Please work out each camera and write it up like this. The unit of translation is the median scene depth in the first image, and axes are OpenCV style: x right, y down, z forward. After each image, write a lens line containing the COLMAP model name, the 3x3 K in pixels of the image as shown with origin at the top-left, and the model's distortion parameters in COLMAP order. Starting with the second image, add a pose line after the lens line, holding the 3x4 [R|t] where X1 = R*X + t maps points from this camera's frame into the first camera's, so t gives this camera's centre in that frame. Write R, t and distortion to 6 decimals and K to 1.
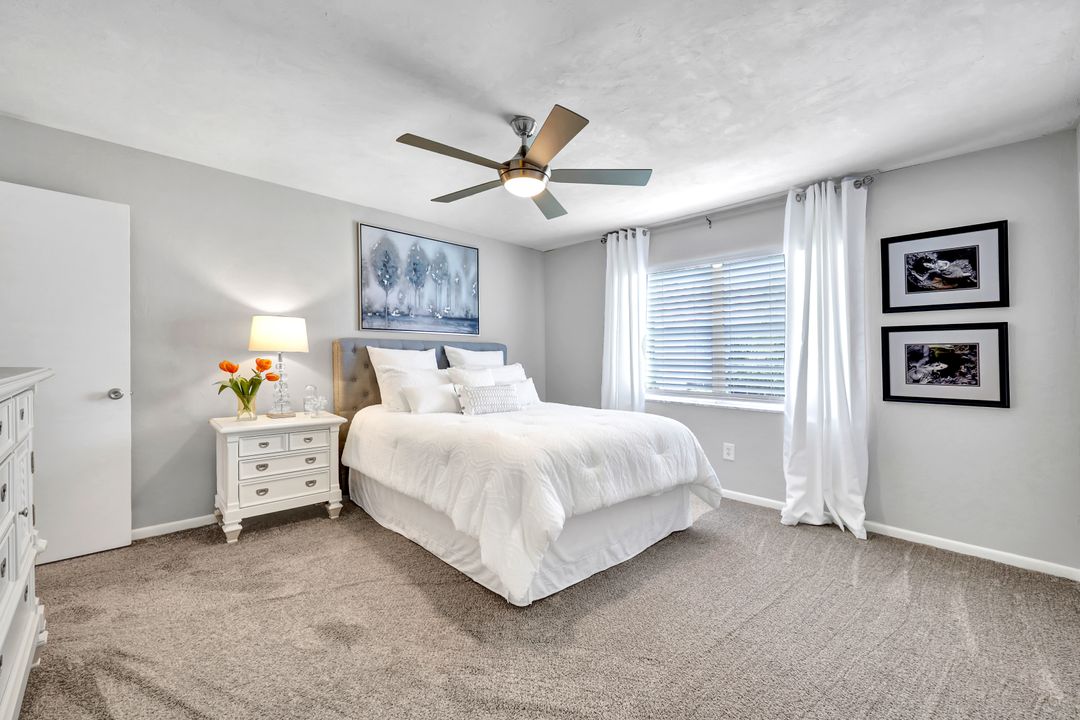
lens RADIAL K [[439.3, 0, 544.0], [0, 439.3, 360.6], [0, 0, 1]] dist [-0.000291, 0.000000]
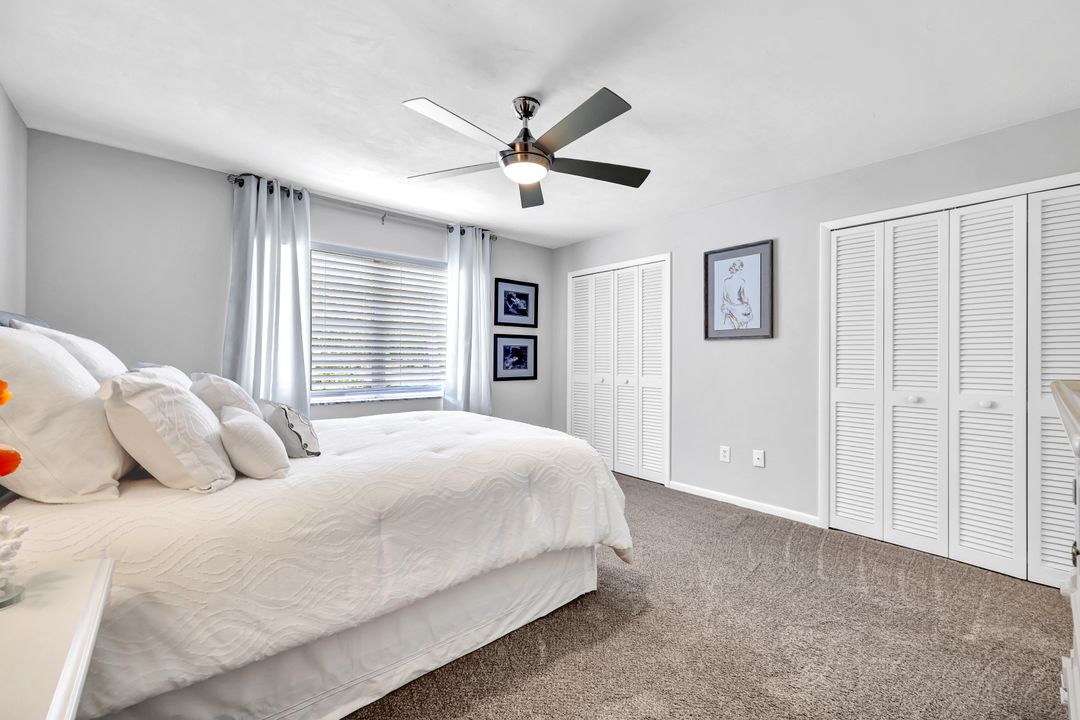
lens RADIAL K [[439.3, 0, 540.7], [0, 439.3, 352.3], [0, 0, 1]] dist [-0.000291, 0.000000]
pose [[0.073479, 0.000613, 0.997297, -0.817839], [-0.002760, 0.999996, -0.000411, -0.011545], [-0.997293, -0.002722, 0.073481, 0.757298]]
